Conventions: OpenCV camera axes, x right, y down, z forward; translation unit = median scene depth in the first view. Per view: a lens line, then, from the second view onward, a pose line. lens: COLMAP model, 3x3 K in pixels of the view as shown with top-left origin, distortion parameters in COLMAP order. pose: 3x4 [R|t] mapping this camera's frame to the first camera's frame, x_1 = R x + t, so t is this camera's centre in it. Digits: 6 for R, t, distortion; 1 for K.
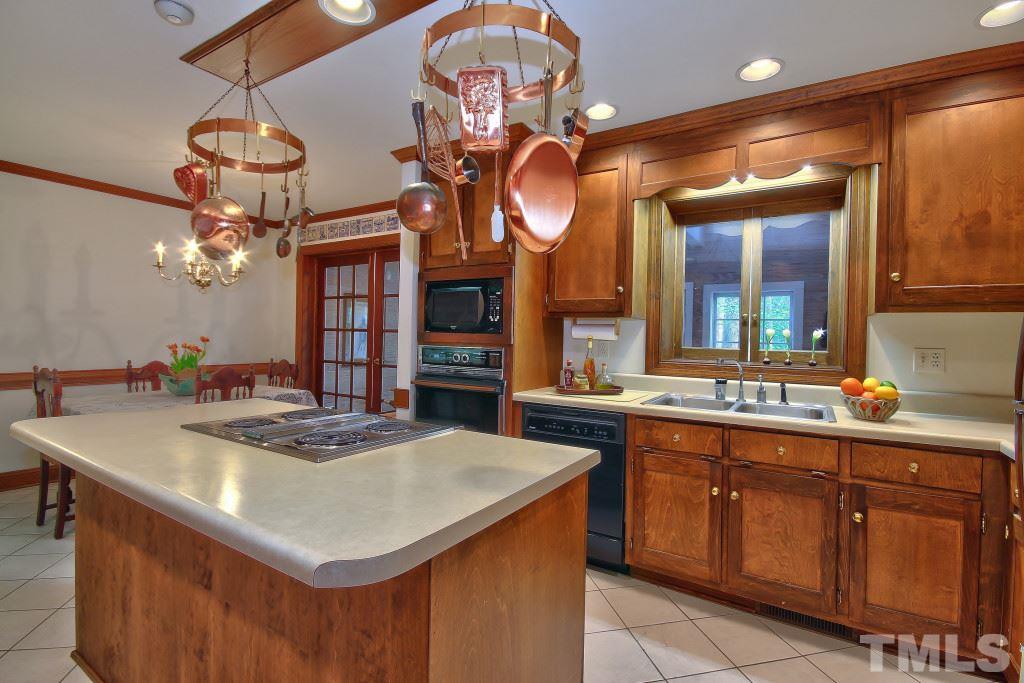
lens RADIAL K [[484.1, 0, 512.5], [0, 484.1, 340.3], [0, 0, 1]] dist [-0.002970, -0.000921]
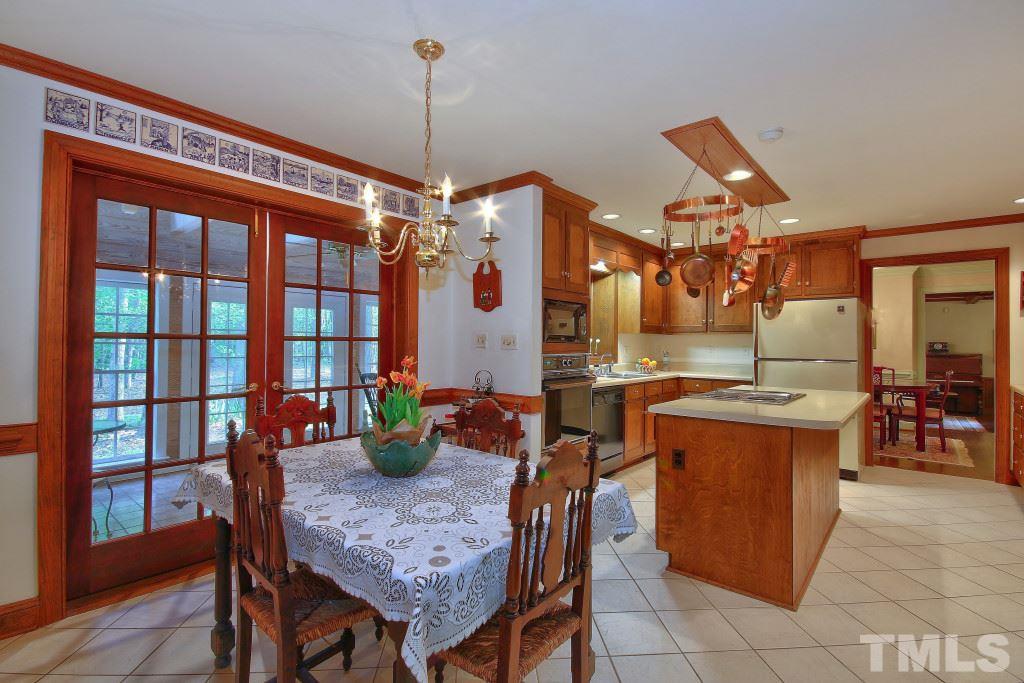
lens RADIAL K [[484.1, 0, 512.6], [0, 484.1, 339.9], [0, 0, 1]] dist [-0.002970, -0.000921]
pose [[0.114567, -0.013184, 0.993328, -0.837553], [0.001462, 0.999913, 0.013102, -0.024507], [-0.993414, -0.000048, 0.114576, 0.598007]]
